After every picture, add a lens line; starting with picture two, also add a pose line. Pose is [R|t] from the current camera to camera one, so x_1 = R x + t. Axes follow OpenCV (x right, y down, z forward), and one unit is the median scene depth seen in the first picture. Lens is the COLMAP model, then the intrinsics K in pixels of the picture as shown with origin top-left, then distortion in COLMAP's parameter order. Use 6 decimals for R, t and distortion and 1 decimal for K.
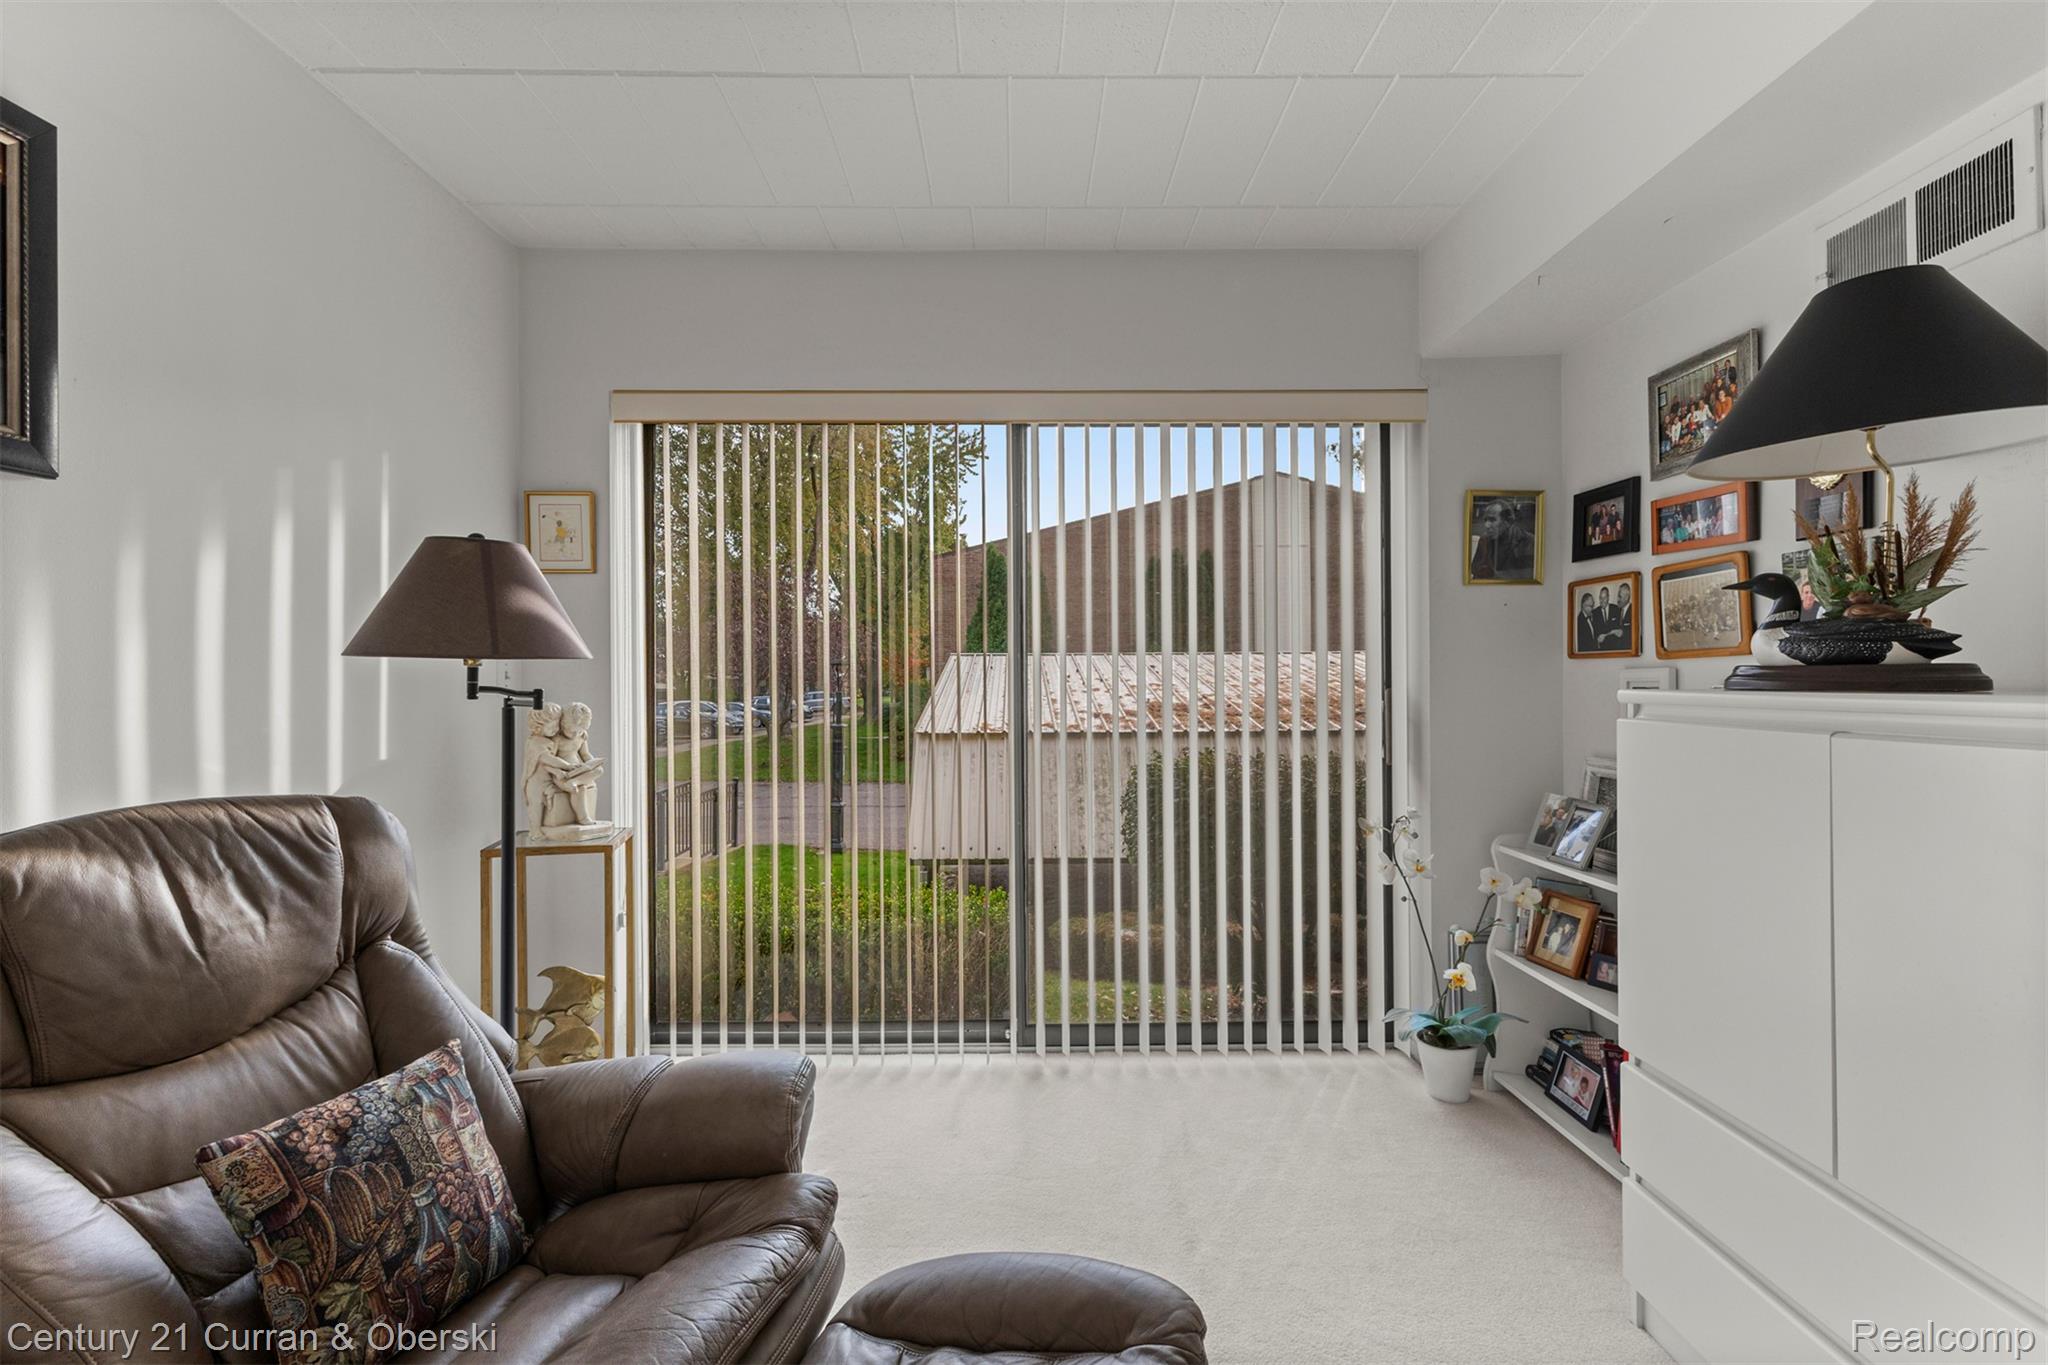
lens RADIAL K [[900.3, 0, 1030.8], [0, 900.3, 677.4], [0, 0, 1]] dist [0.006268, -0.001826]
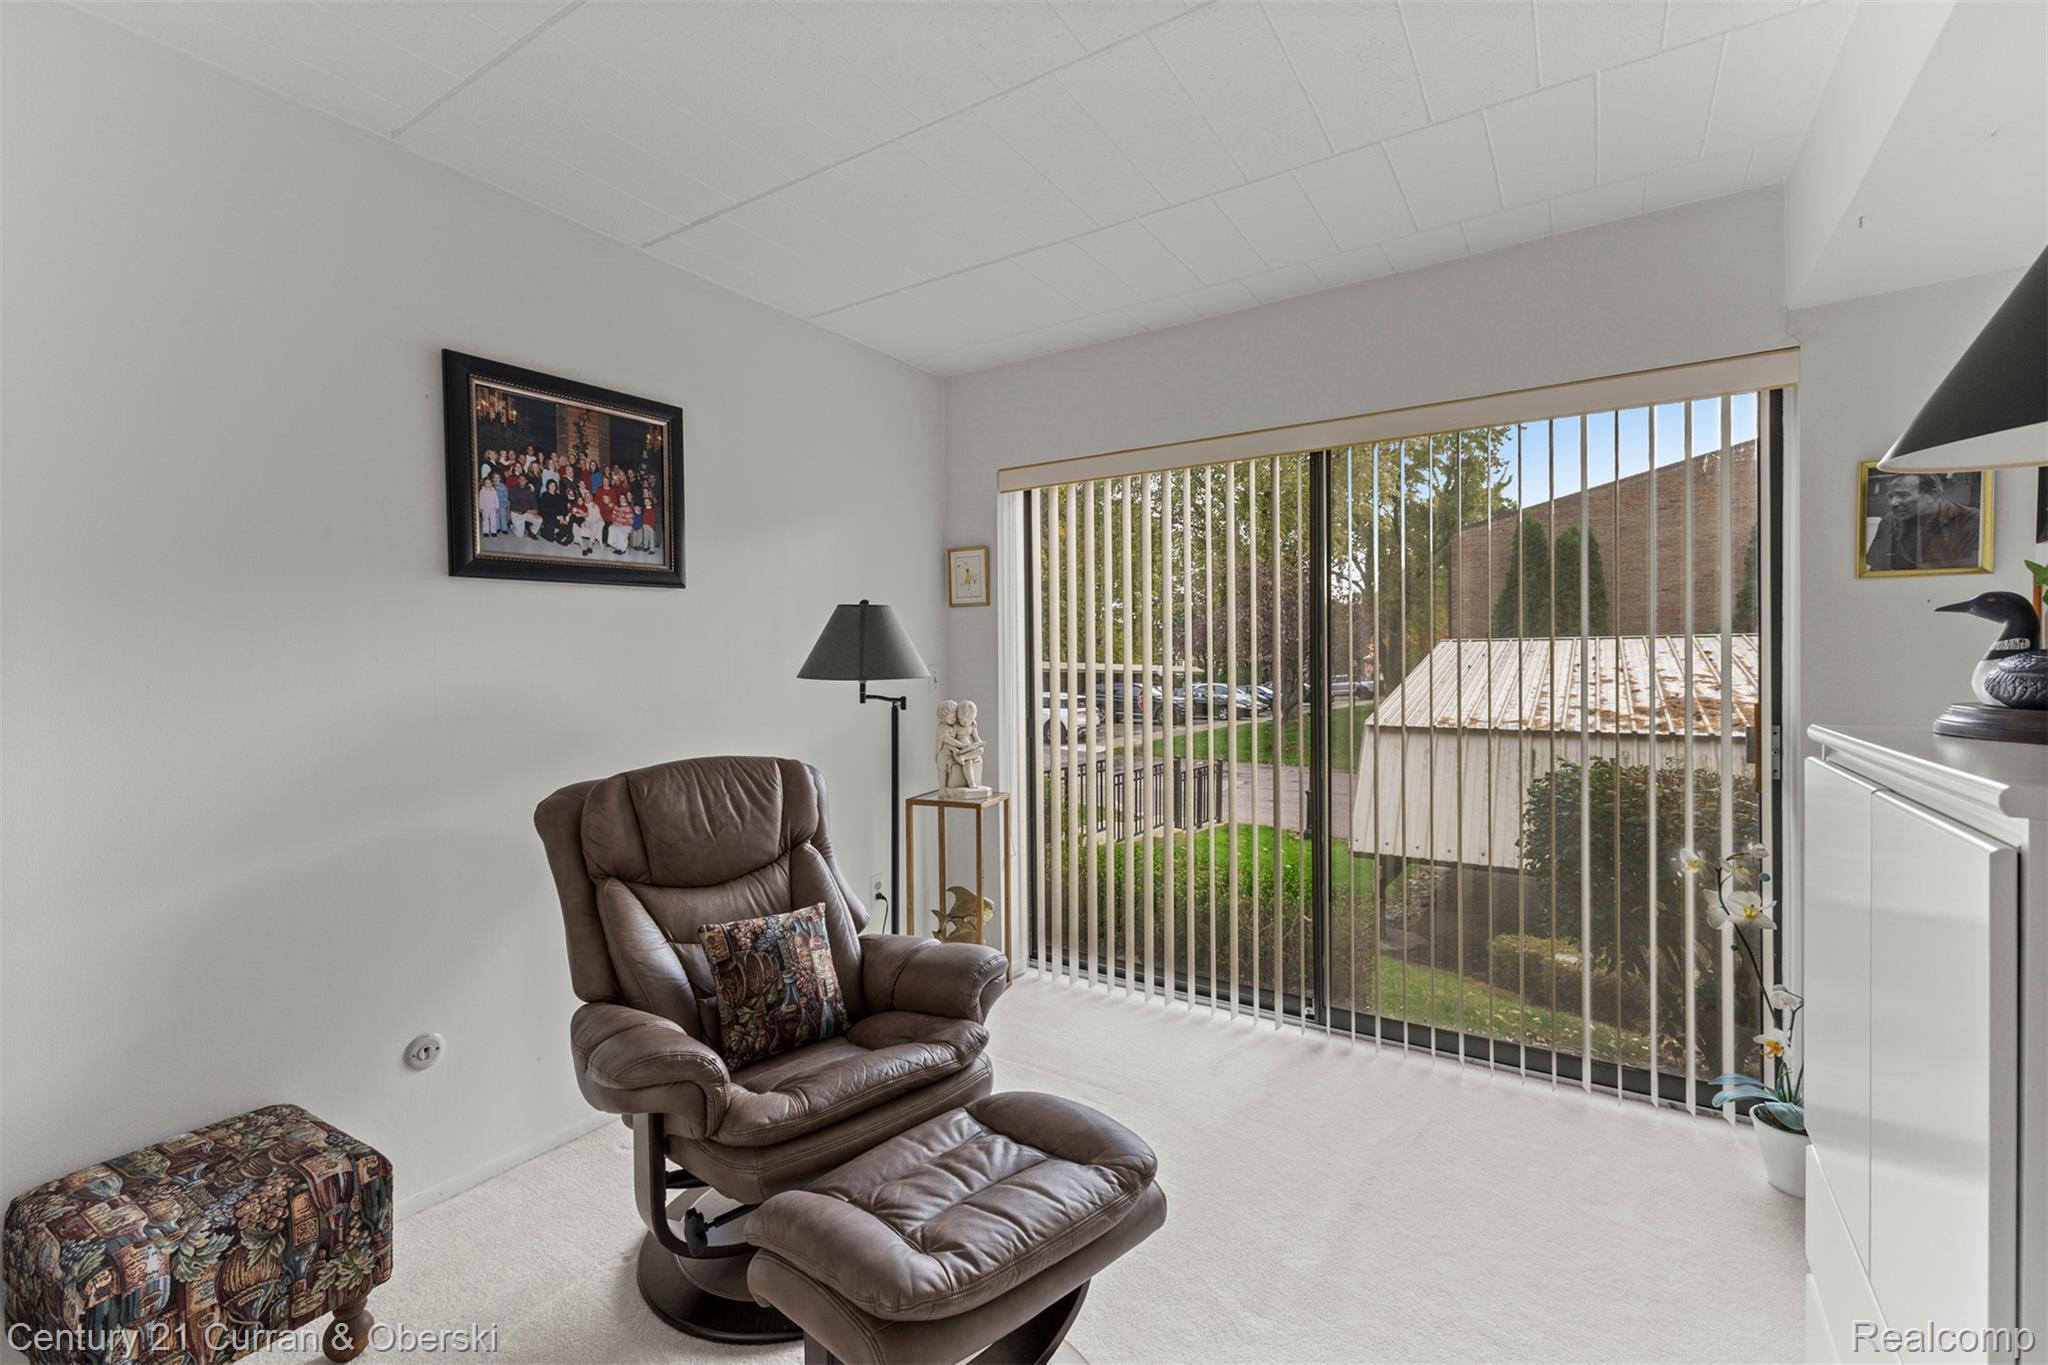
lens RADIAL K [[900.3, 0, 1007.6], [0, 900.3, 676.5], [0, 0, 1]] dist [0.006268, -0.001826]
pose [[0.819910, 0.007576, -0.572443, 0.662072], [0.004198, 0.999806, 0.019245, -0.068703], [0.572477, -0.018182, 0.819719, -0.217404]]
